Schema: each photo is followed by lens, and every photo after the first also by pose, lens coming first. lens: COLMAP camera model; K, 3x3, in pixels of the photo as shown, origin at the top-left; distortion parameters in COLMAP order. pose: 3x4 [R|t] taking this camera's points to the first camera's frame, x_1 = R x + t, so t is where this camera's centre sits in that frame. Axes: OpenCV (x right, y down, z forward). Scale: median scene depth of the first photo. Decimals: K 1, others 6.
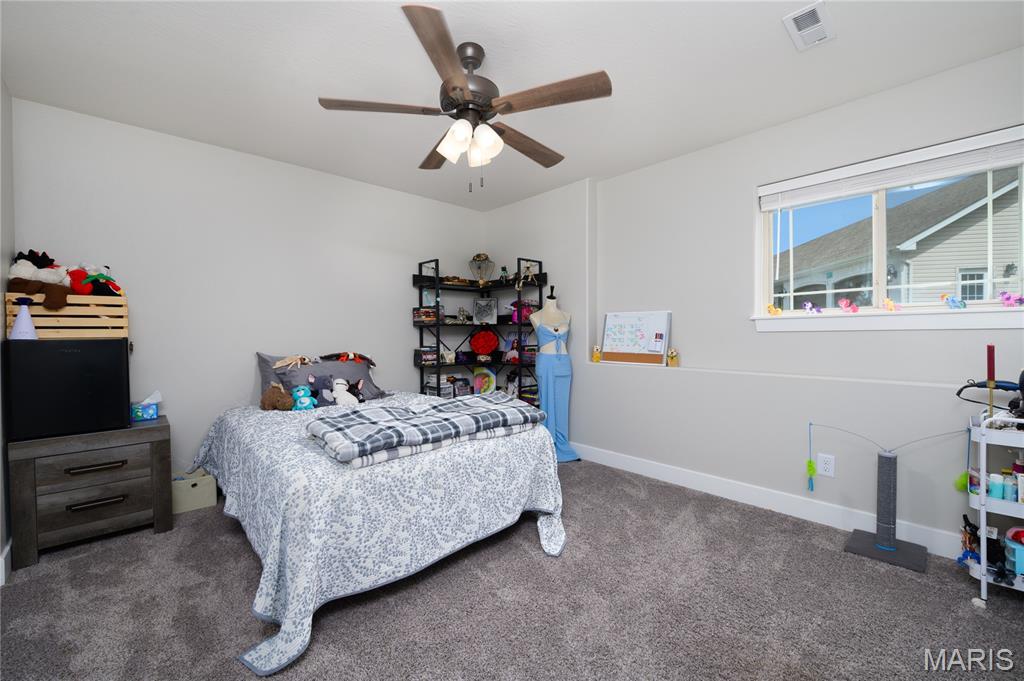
lens RADIAL K [[420.8, 0, 512.0], [0, 420.8, 340.5], [0, 0, 1]] dist [0.000387, -0.000073]
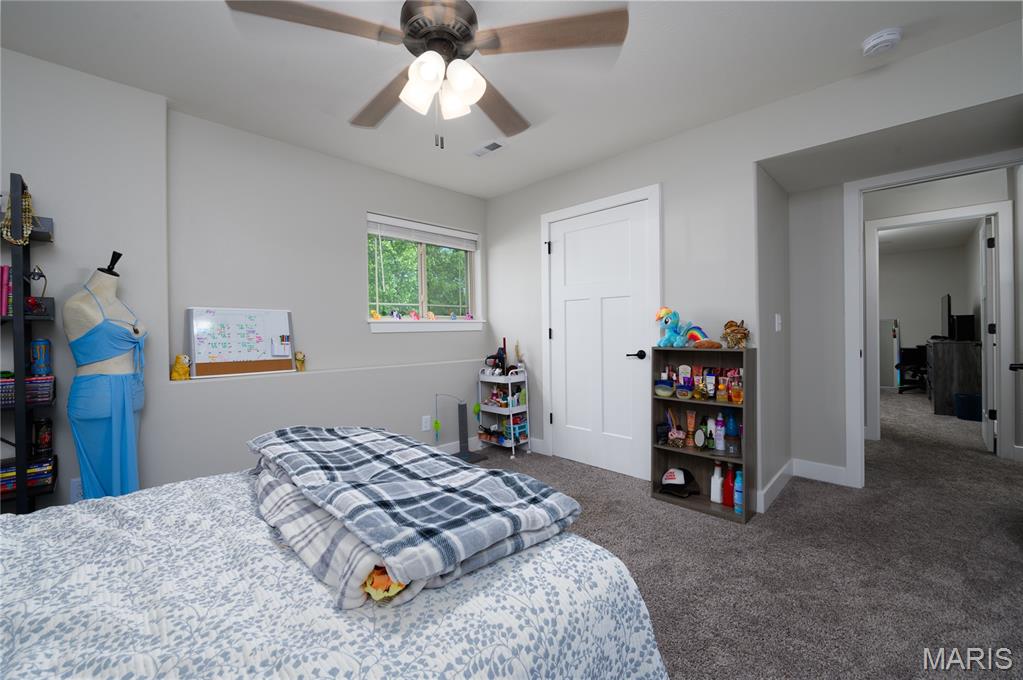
lens RADIAL K [[420.4, 0, 511.5], [0, 420.4, 340.0], [0, 0, 1]] dist [0.000387, -0.000073]
pose [[-0.033573, -0.015051, 0.999323, -0.544123], [0.029361, 0.999440, 0.016039, -0.007388], [-0.999005, 0.029880, -0.033113, 0.549607]]
